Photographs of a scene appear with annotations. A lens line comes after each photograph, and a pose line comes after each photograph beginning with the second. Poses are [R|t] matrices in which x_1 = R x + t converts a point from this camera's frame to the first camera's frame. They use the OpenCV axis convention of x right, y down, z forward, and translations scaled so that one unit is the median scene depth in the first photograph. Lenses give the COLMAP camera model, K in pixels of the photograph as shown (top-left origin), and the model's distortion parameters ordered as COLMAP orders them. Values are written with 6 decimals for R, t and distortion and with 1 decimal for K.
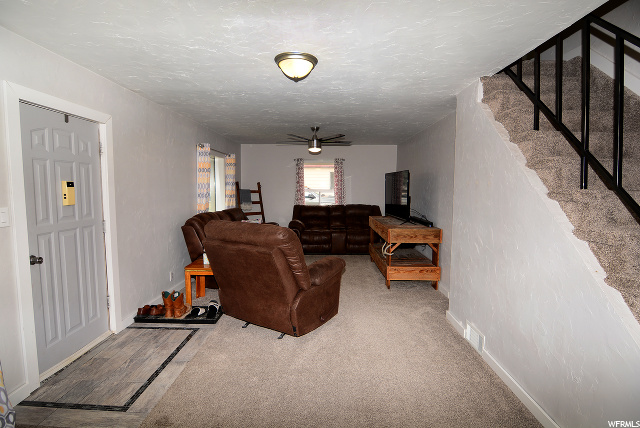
lens RADIAL K [[314.0, 0, 320.0], [0, 314.0, 214.0], [0, 0, 1]] dist [-0.038067, -0.000435]
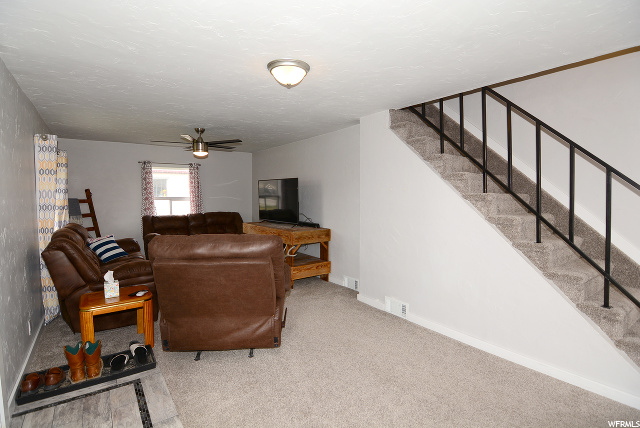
lens RADIAL K [[314.0, 0, 320.0], [0, 314.0, 214.0], [0, 0, 1]] dist [-0.038067, -0.000435]
pose [[0.791326, -0.046055, 0.609658, -0.351485], [0.059736, 0.998212, -0.002129, -0.006433], [-0.608470, 0.038104, 0.792662, 0.084973]]
